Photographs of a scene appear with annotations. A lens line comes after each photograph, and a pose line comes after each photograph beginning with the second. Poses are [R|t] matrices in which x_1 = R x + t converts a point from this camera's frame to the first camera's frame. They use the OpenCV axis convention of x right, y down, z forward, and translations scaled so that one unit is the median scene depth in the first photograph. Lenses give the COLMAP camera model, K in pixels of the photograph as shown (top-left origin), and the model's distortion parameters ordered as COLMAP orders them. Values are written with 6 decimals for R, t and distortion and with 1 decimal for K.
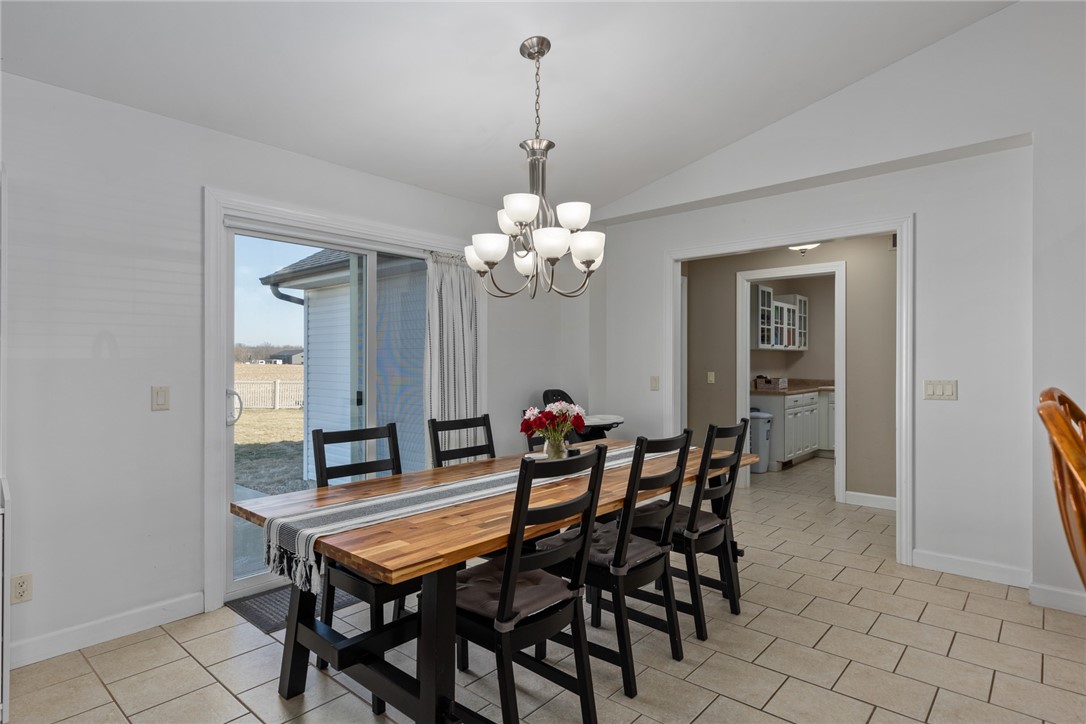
lens RADIAL K [[592.9, 0, 541.1], [0, 592.9, 366.1], [0, 0, 1]] dist [-0.000467, 0.000245]
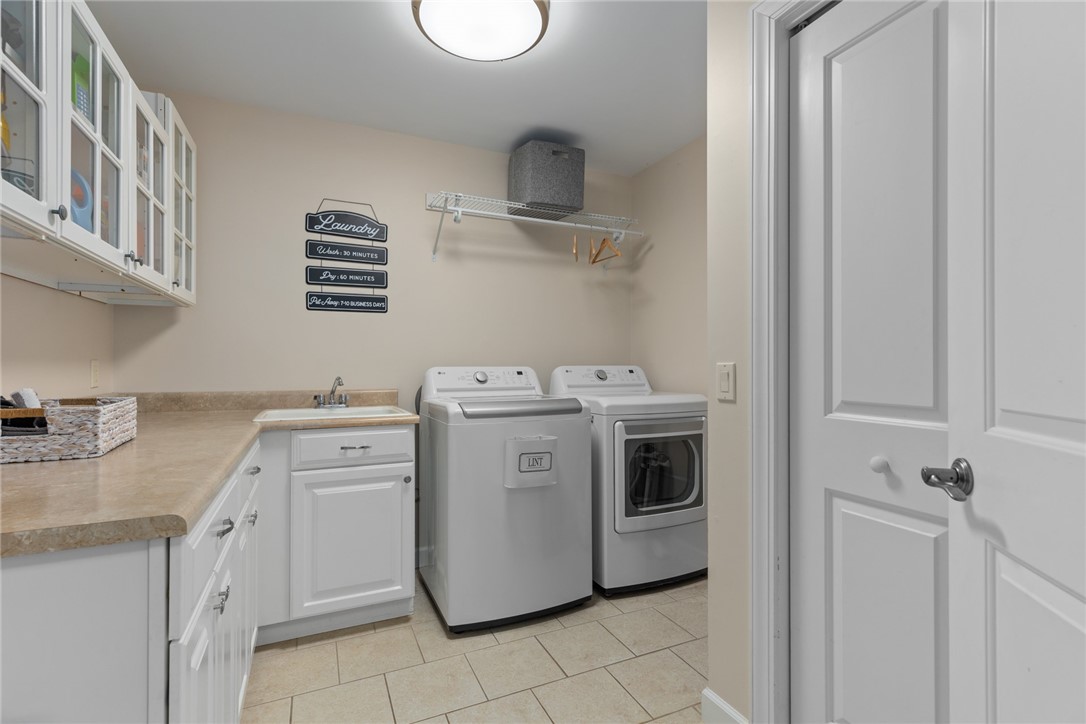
lens RADIAL K [[493.5, 0, 543.0], [0, 493.5, 362.0], [0, 0, 1]] dist [-0.000023, -0.000063]
pose [[0.403522, 0.002400, 0.914967, 0.300374], [0.001209, 0.999994, -0.003157, 0.007435], [-0.914969, 0.002380, 0.403517, 0.772038]]
